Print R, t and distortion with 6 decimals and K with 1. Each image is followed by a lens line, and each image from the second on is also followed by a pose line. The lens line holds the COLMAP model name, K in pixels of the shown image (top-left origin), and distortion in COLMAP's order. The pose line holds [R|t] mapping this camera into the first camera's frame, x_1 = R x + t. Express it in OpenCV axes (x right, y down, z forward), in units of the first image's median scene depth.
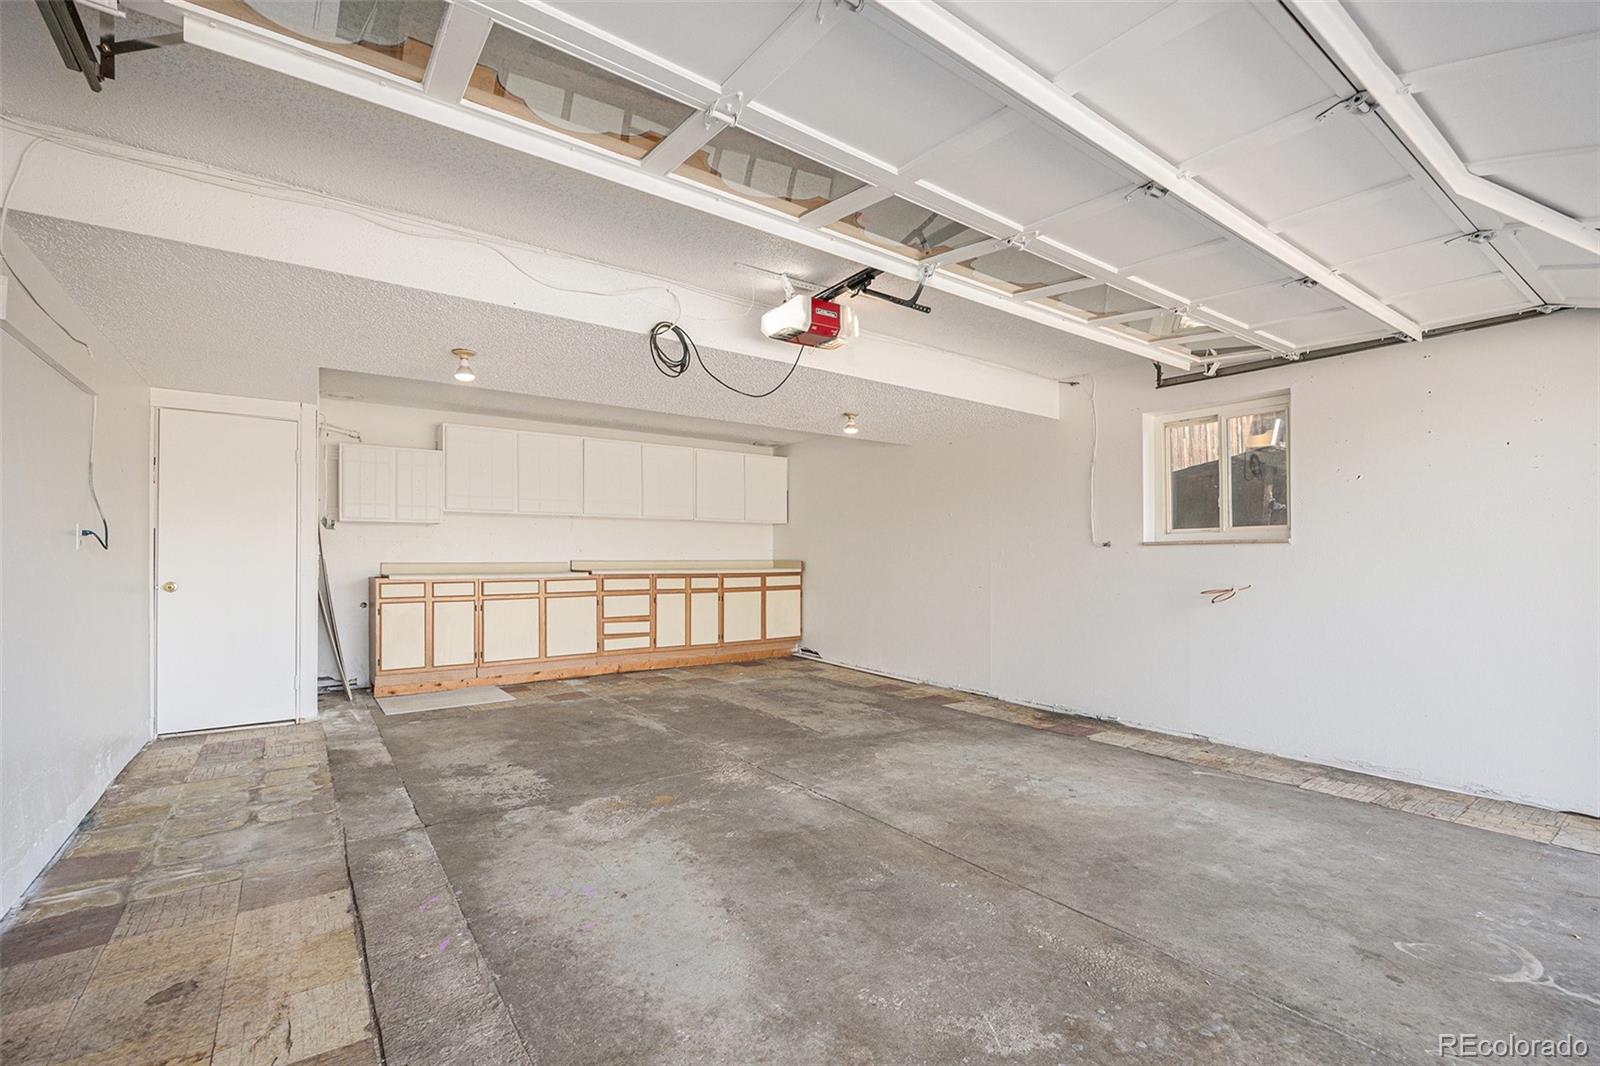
lens RADIAL K [[707.3, 0, 800.4], [0, 707.3, 544.2], [0, 0, 1]] dist [-0.000990, -0.000016]
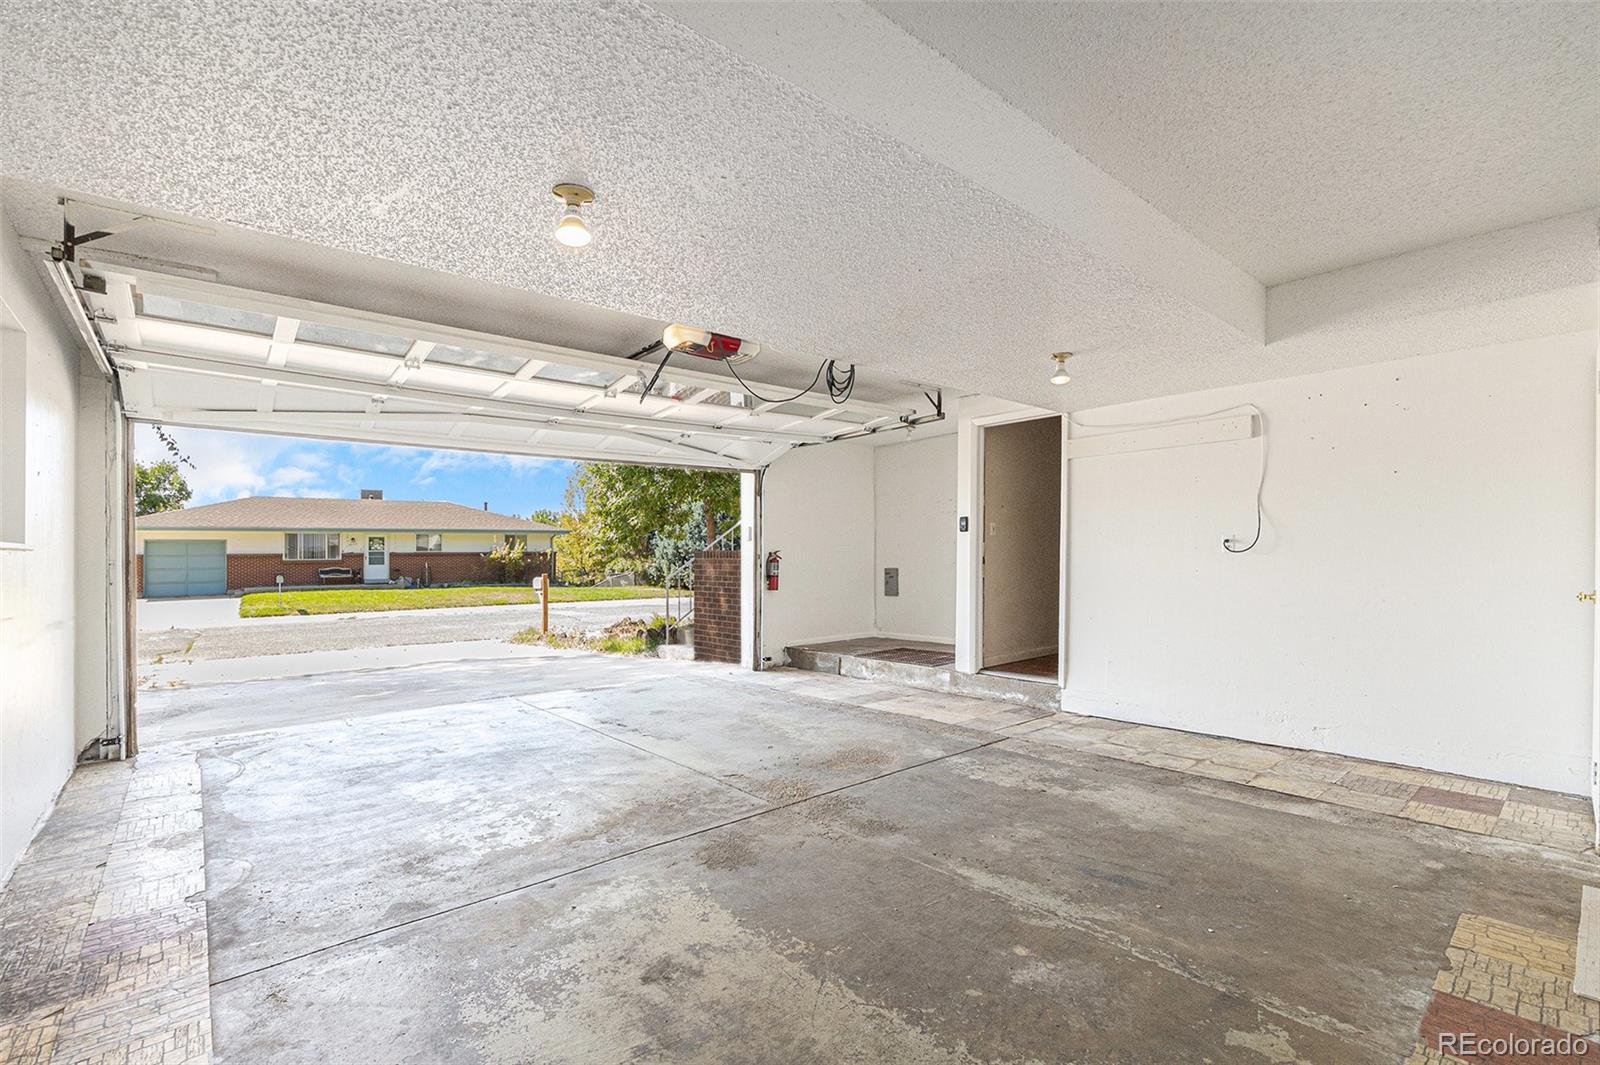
lens RADIAL K [[707.3, 0, 799.3], [0, 707.3, 543.5], [0, 0, 1]] dist [-0.000990, -0.000016]
pose [[-0.996761, 0.010390, -0.079750, -0.030587], [0.013860, 0.998976, -0.043074, 0.030917], [0.079221, -0.044039, -0.995884, 1.789796]]
